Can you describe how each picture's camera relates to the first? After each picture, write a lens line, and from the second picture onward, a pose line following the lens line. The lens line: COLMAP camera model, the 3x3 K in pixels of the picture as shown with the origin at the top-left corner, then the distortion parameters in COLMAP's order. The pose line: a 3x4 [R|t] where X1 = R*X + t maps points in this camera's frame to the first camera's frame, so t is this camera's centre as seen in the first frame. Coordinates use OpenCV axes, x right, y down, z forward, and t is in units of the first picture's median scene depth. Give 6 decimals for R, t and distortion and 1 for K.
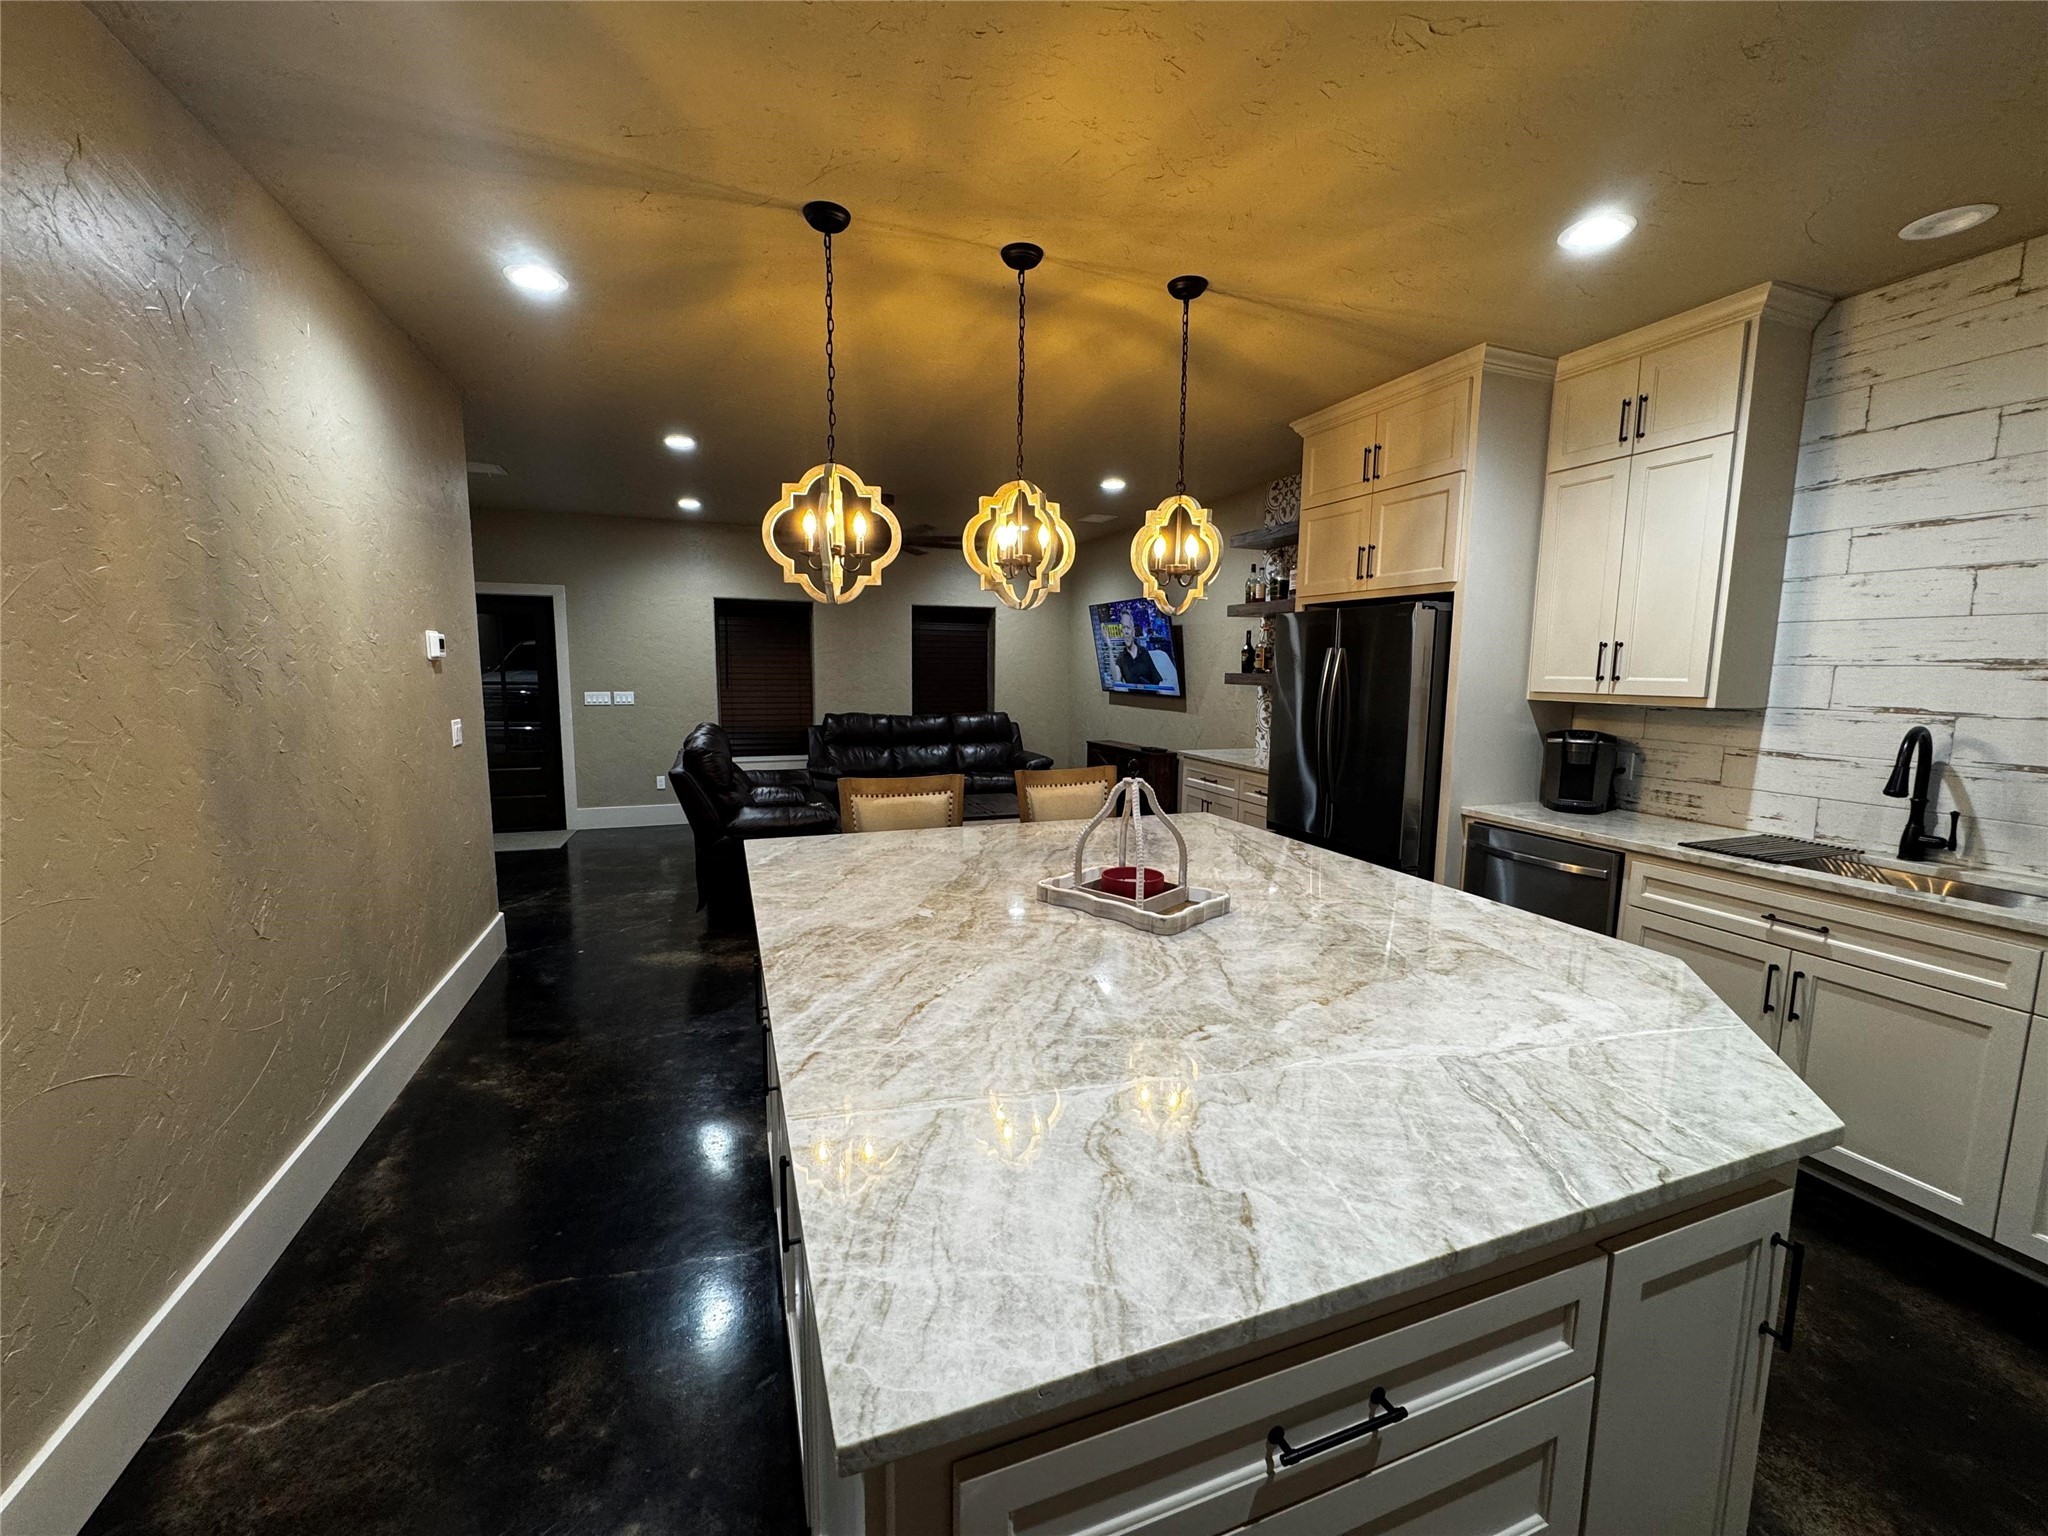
lens RADIAL K [[816.4, 0, 1025.6], [0, 816.4, 766.1], [0, 0, 1]] dist [-0.003731, 0.000443]
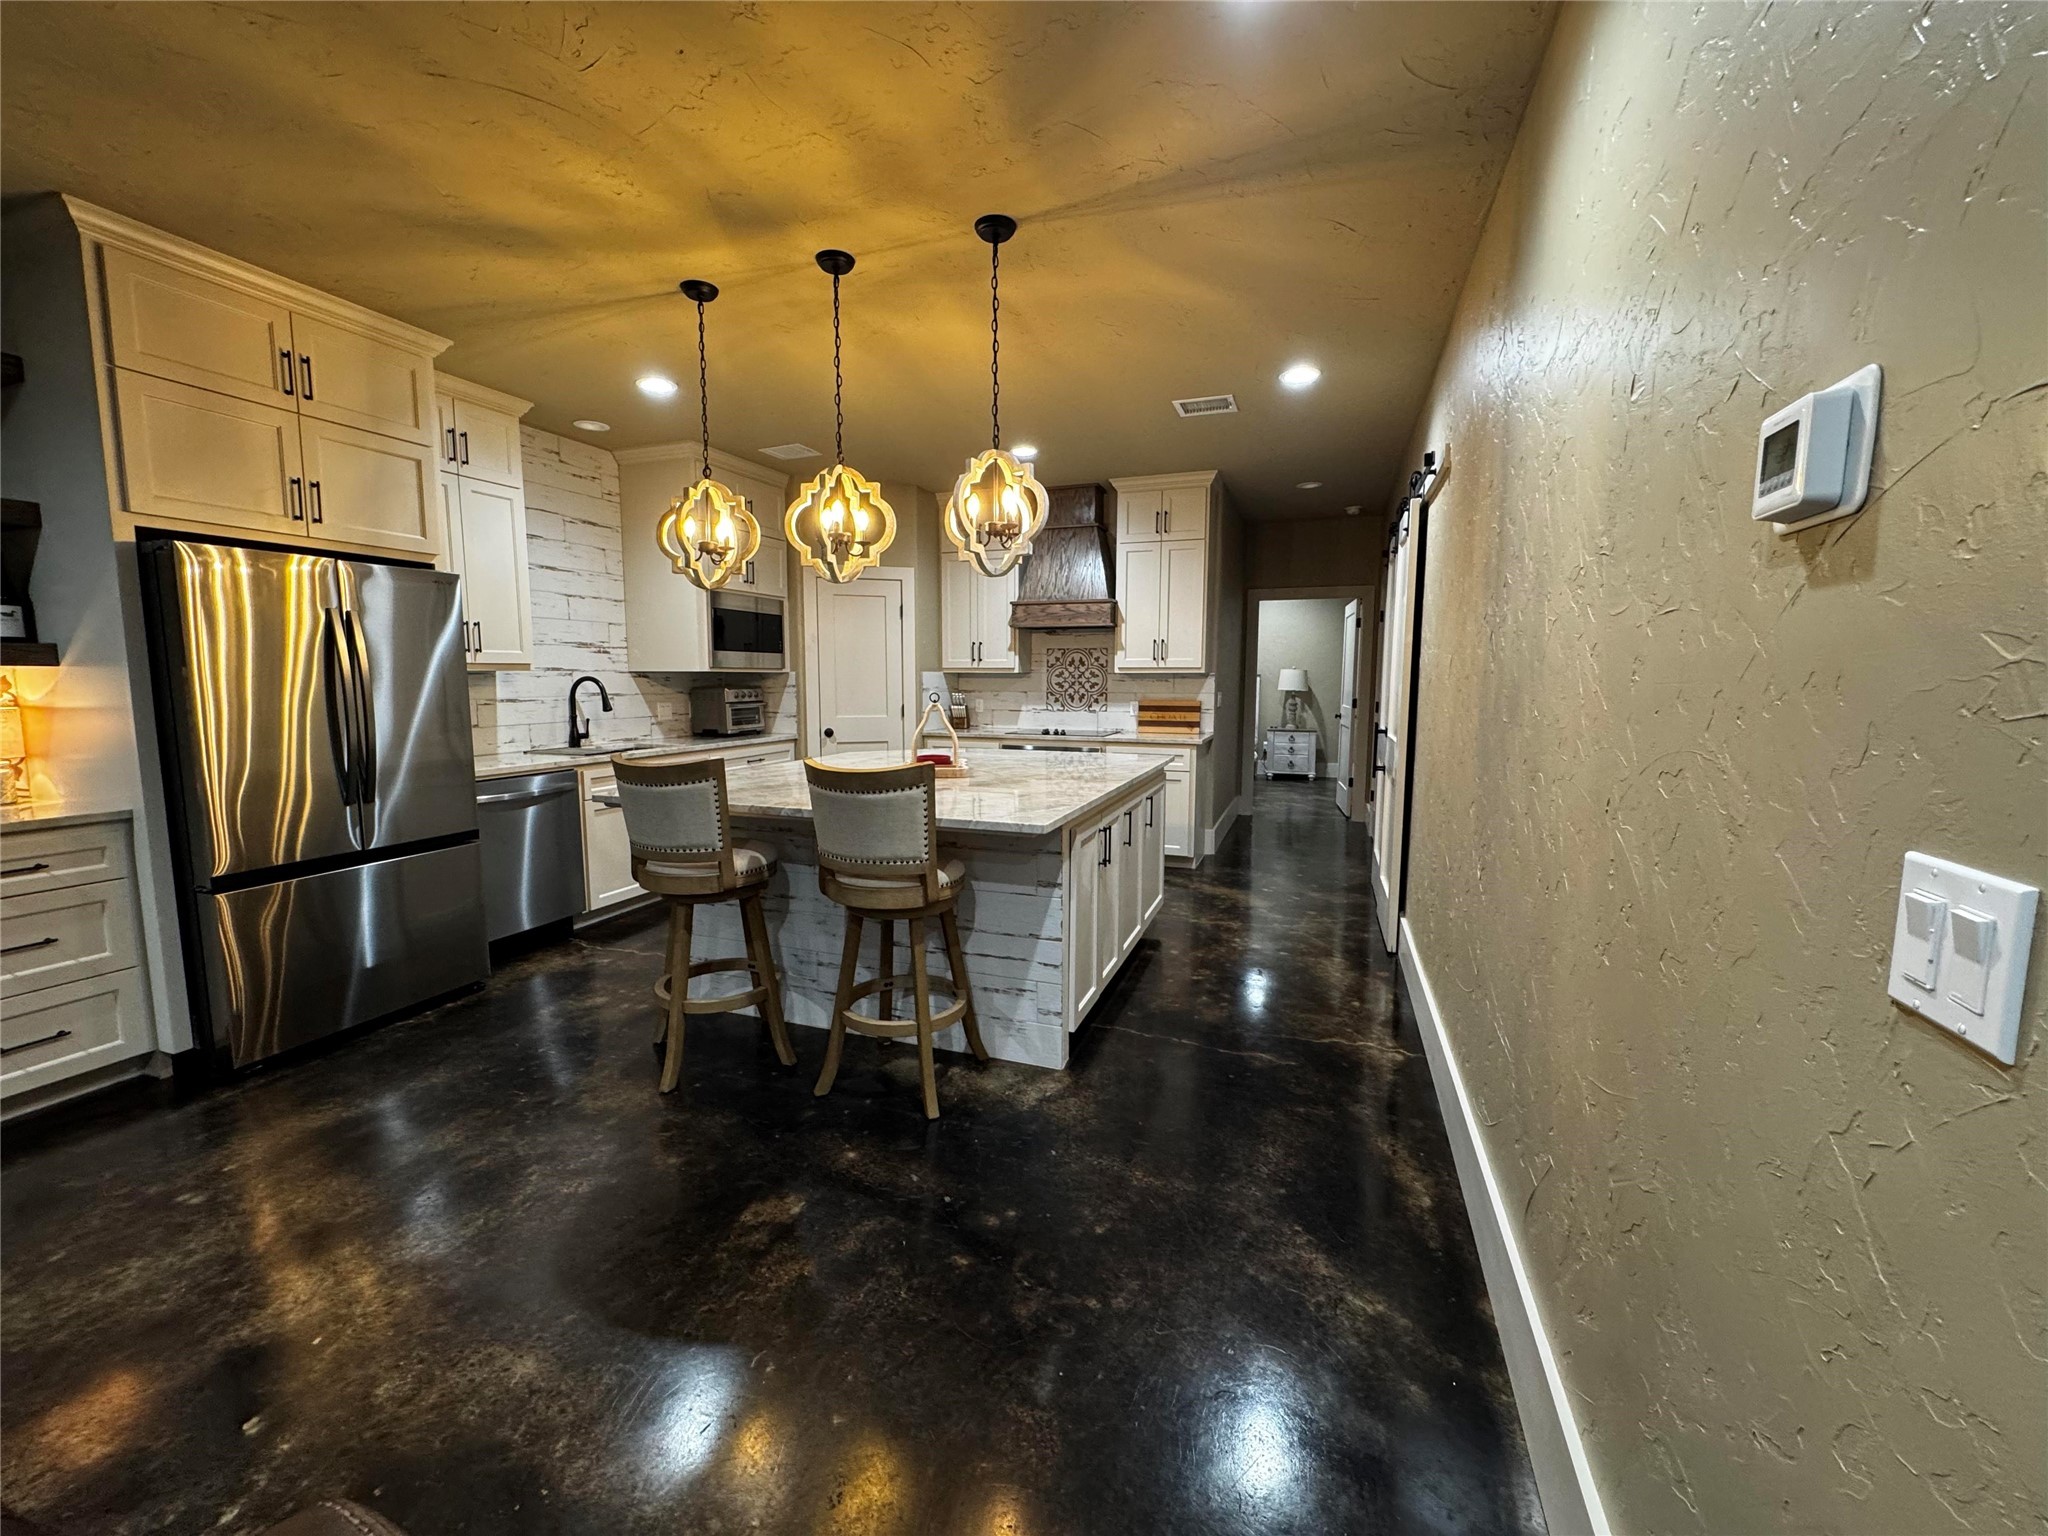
lens RADIAL K [[816.4, 0, 1023.8], [0, 816.4, 760.3], [0, 0, 1]] dist [-0.003731, 0.000443]
pose [[-0.758879, -0.079425, 0.646370, -0.955513], [0.071995, 0.976219, 0.204483, -0.172974], [-0.647240, 0.201713, -0.735114, 1.766539]]
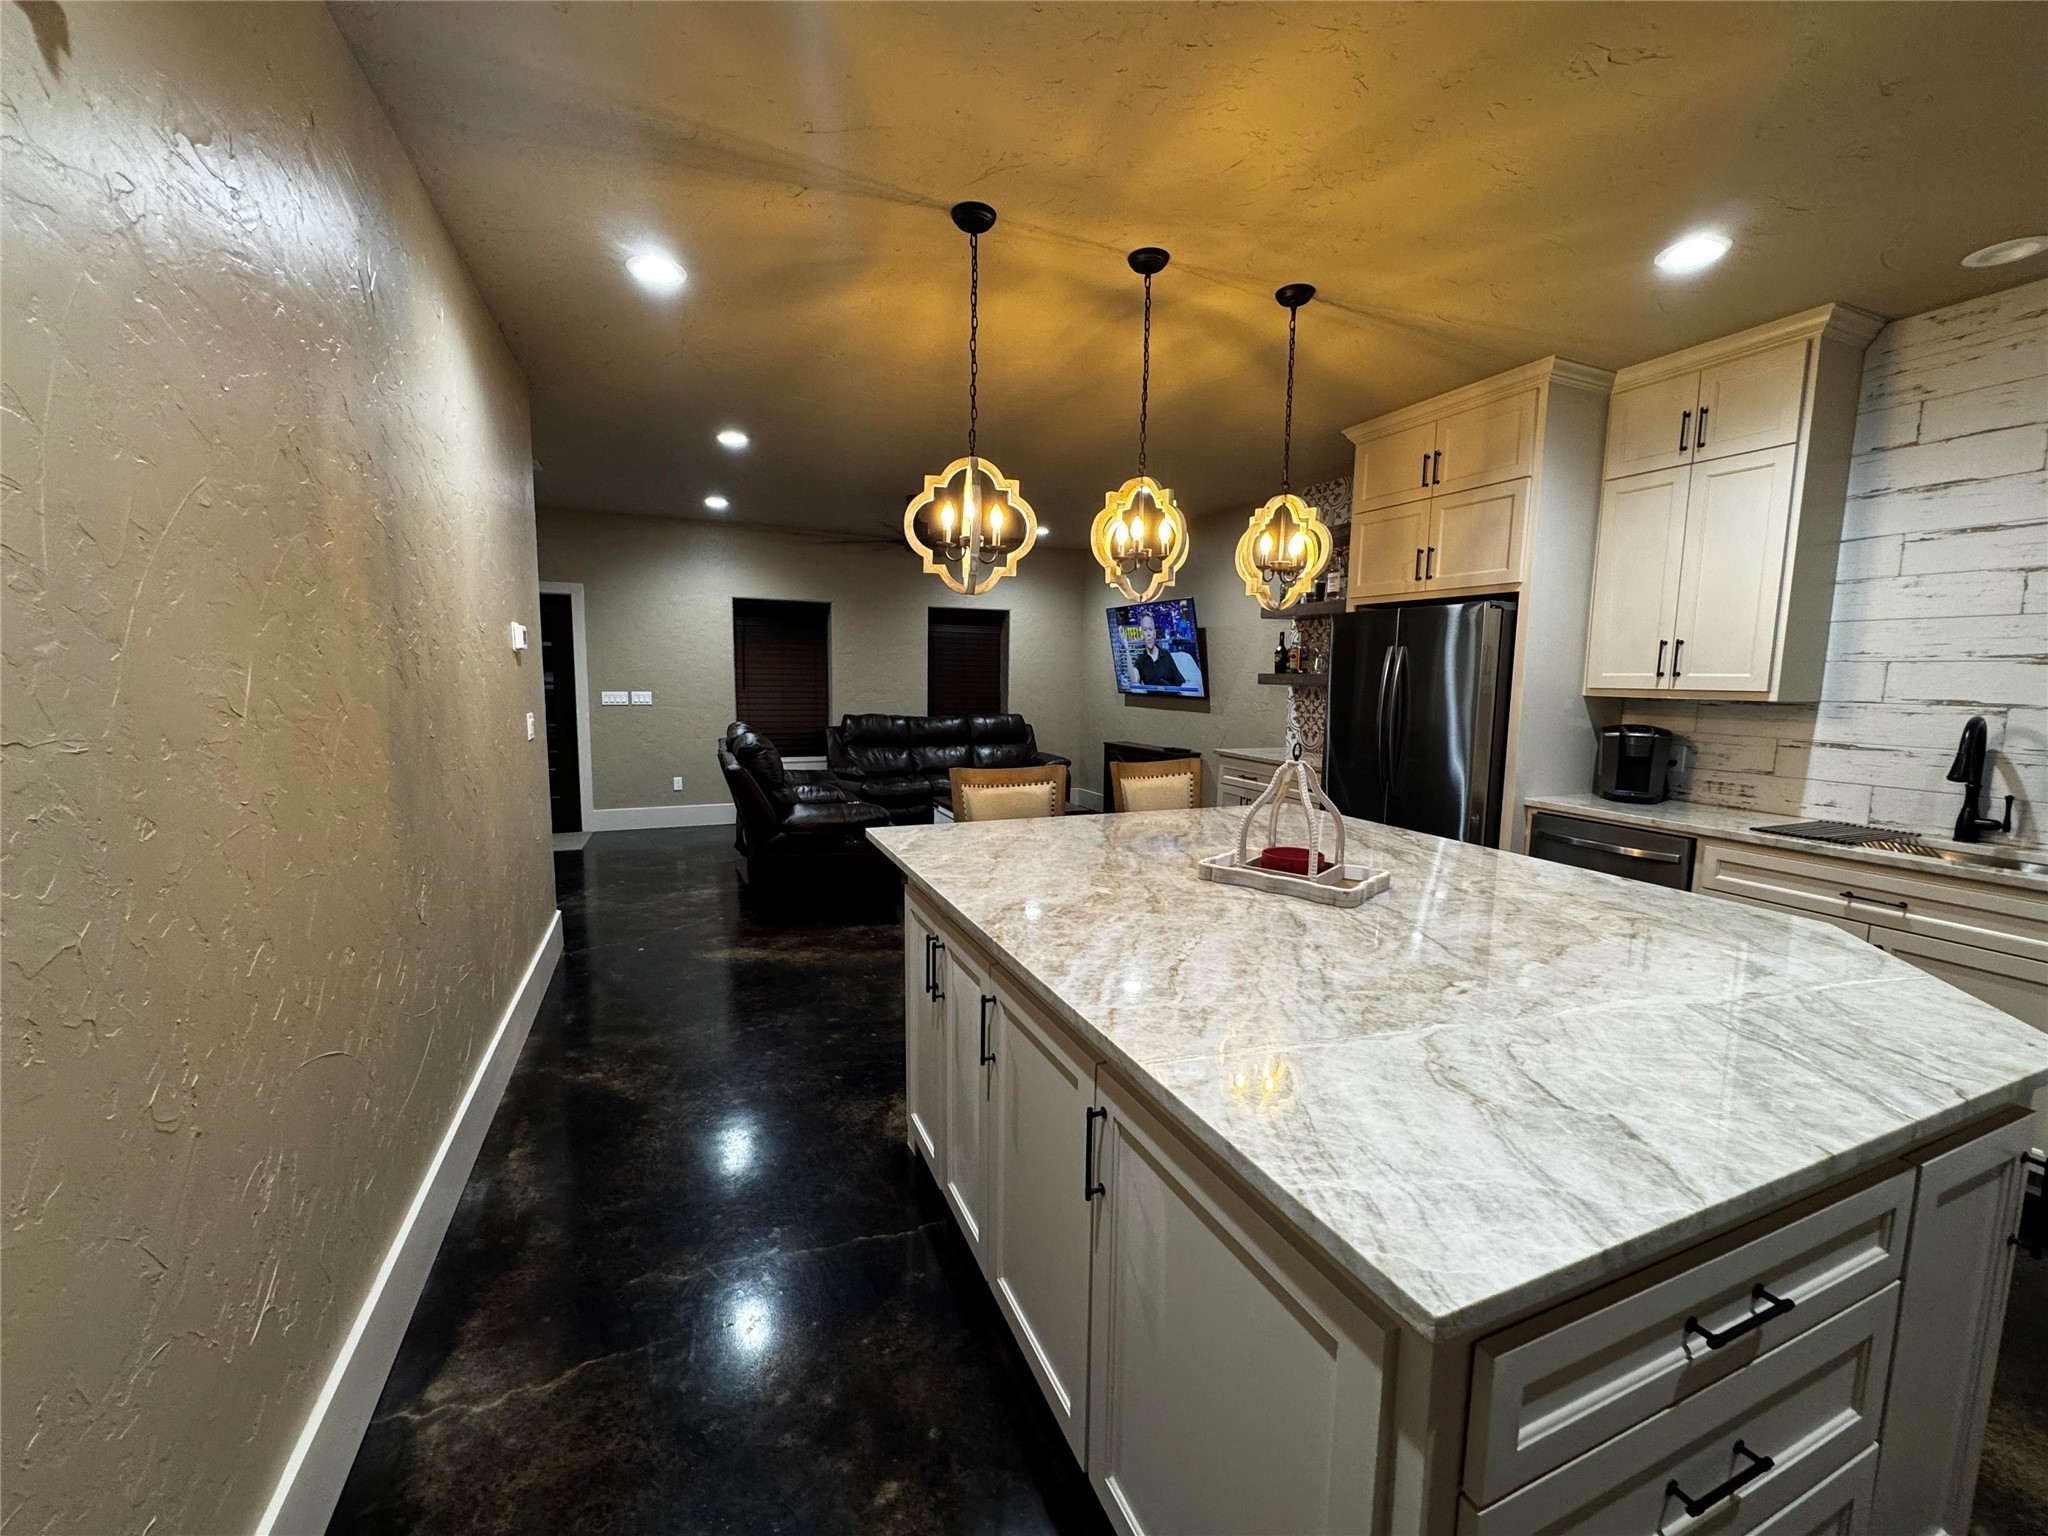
lens RADIAL K [[816.4, 0, 1025.6], [0, 816.4, 766.1], [0, 0, 1]] dist [-0.003731, 0.000443]
pose [[0.999062, -0.000715, 0.043308, -0.203461], [0.001110, 0.999958, -0.009106, 0.024526], [-0.043300, 0.009146, 0.999020, -0.020409]]
